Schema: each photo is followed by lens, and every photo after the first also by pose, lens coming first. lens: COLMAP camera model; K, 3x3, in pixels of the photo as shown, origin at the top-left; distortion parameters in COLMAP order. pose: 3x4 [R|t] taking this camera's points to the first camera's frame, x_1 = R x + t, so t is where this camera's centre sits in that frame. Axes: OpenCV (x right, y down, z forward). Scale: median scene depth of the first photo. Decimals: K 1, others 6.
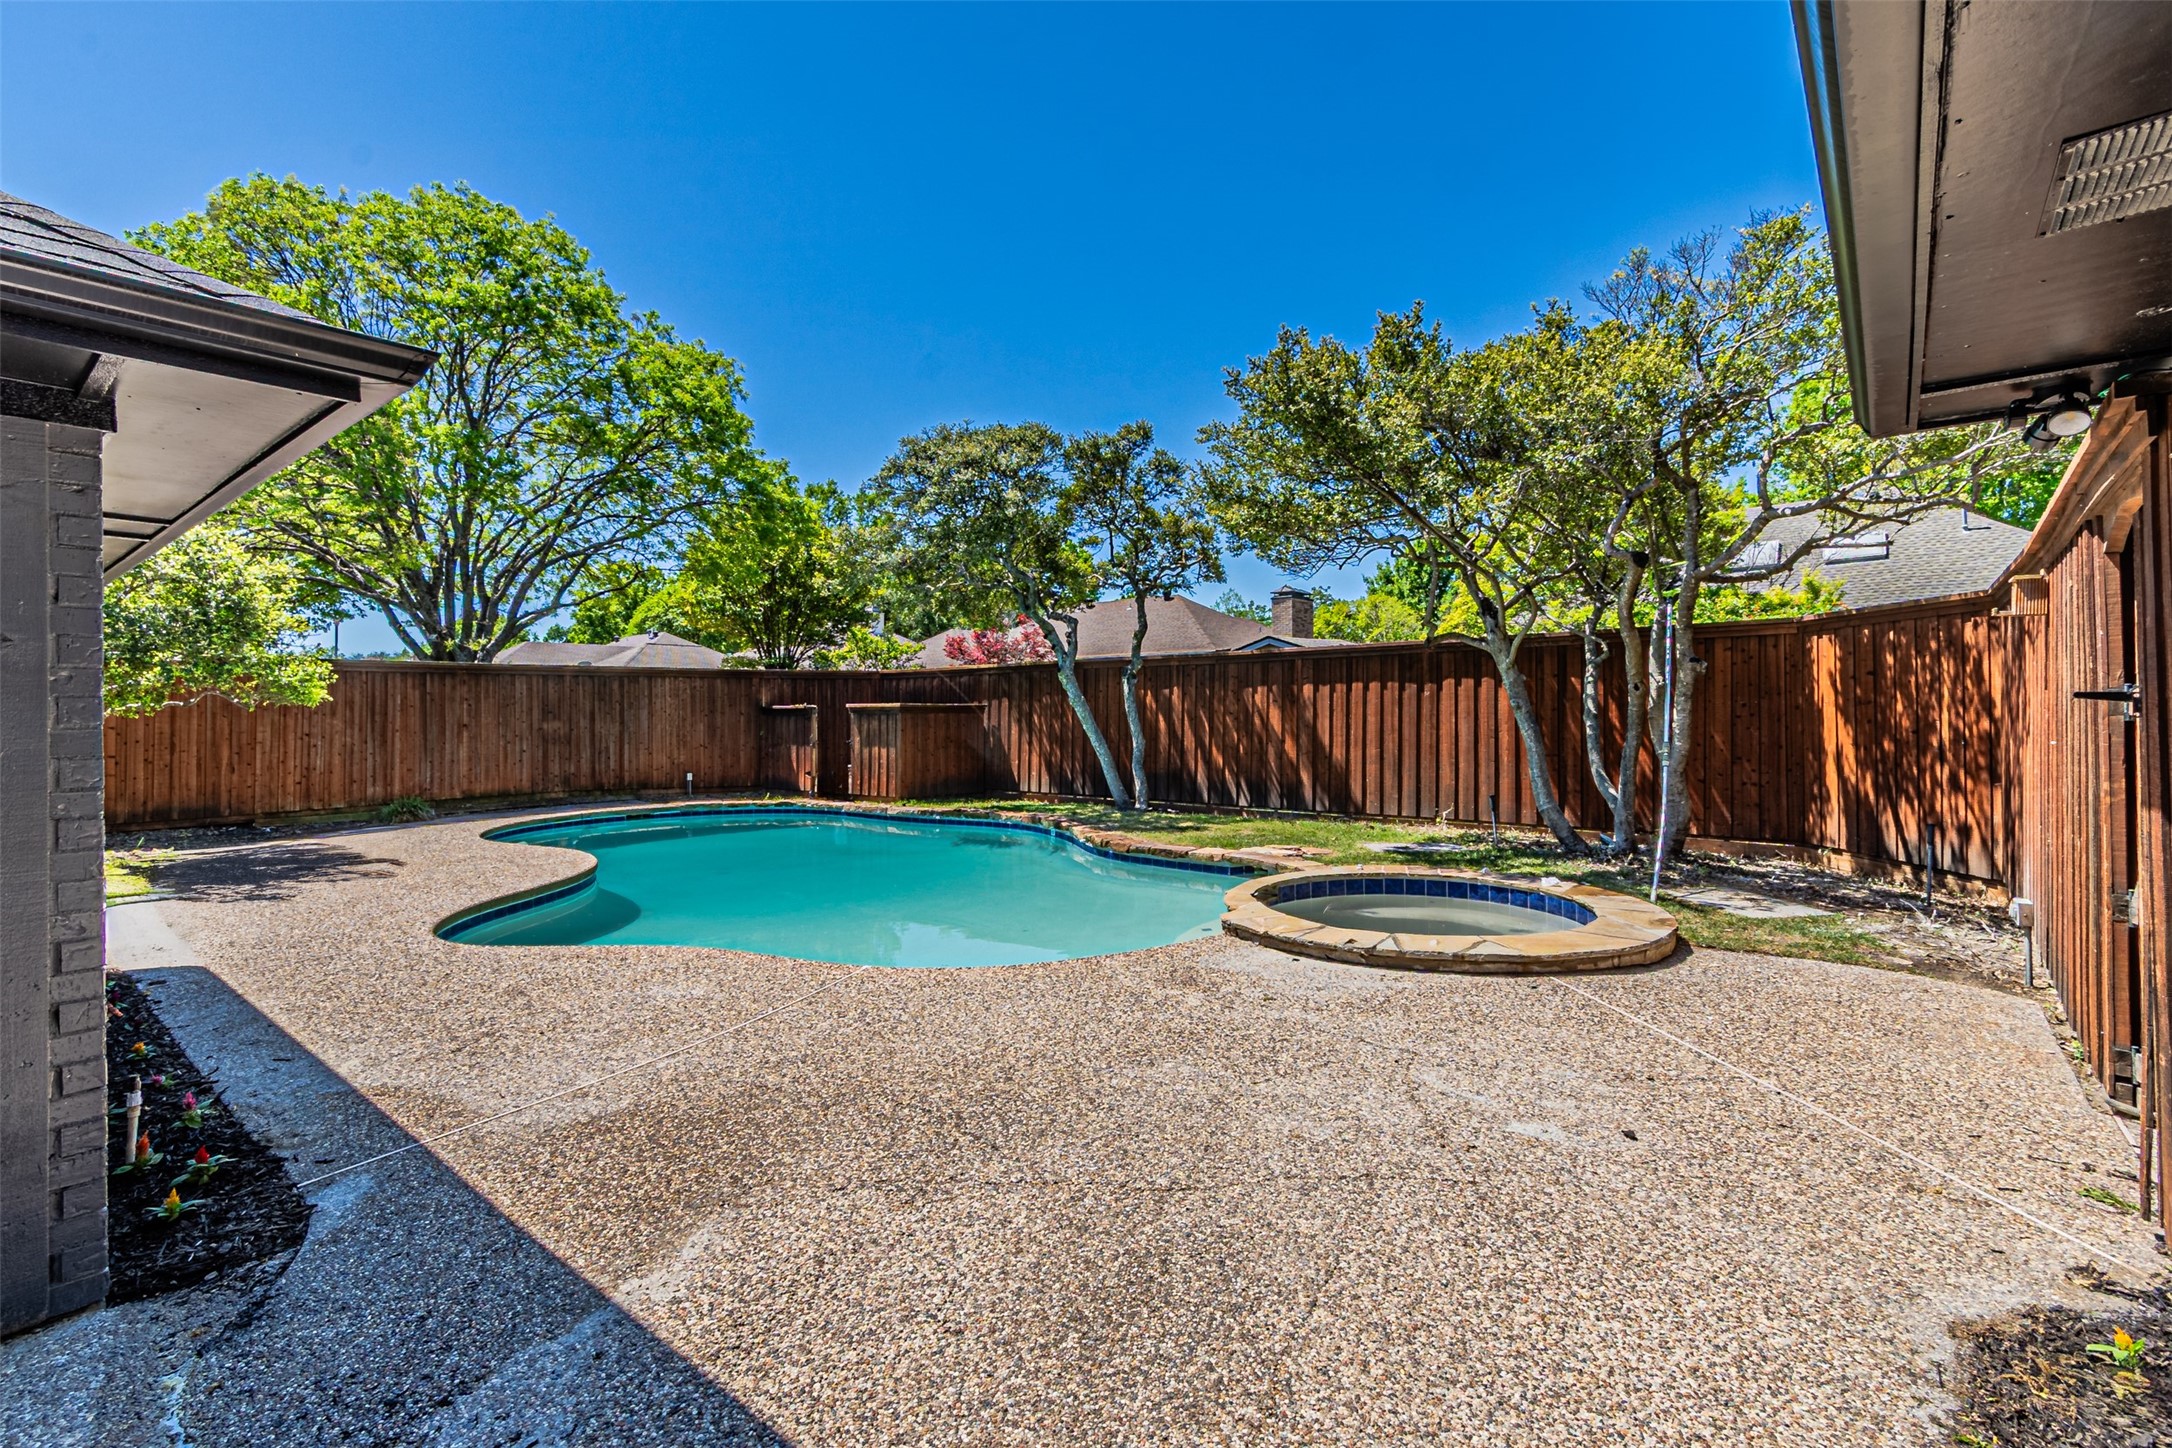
lens RADIAL K [[969.1, 0, 1077.1], [0, 969.1, 708.3], [0, 0, 1]] dist [0.011414, -0.003910]
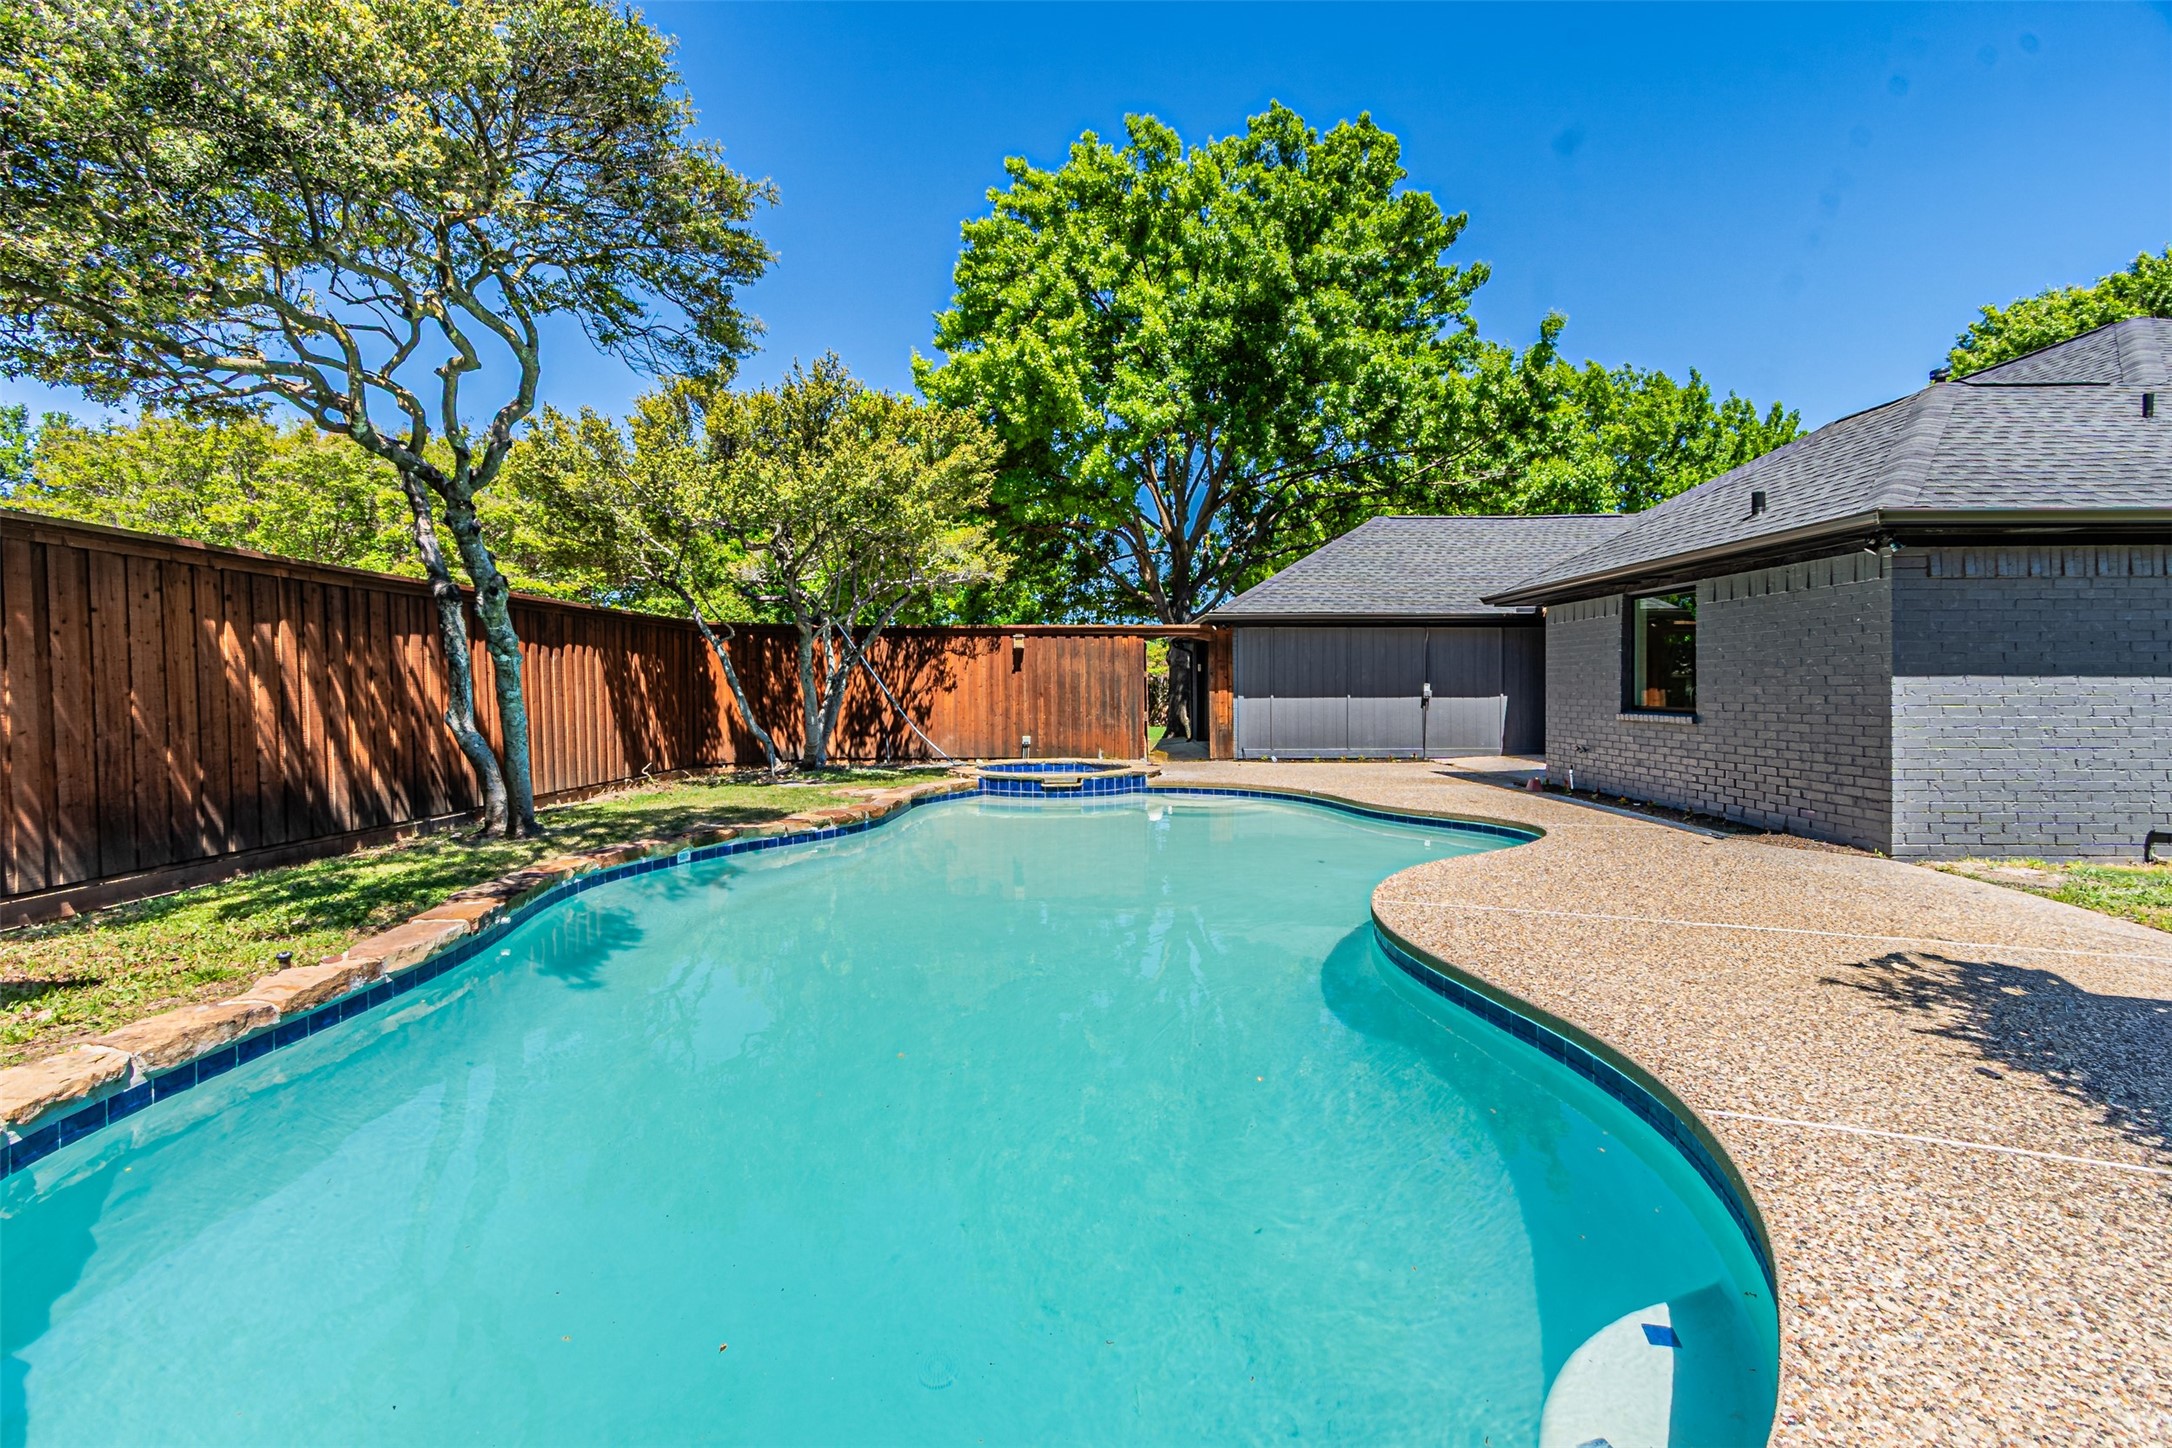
lens RADIAL K [[969.1, 0, 1065.0], [0, 969.1, 689.3], [0, 0, 1]] dist [0.011414, -0.003910]
pose [[-0.617304, 0.009814, 0.786663, -0.620819], [0.007962, 0.999949, -0.006227, 0.021805], [-0.786684, 0.002420, -0.617351, 1.094261]]
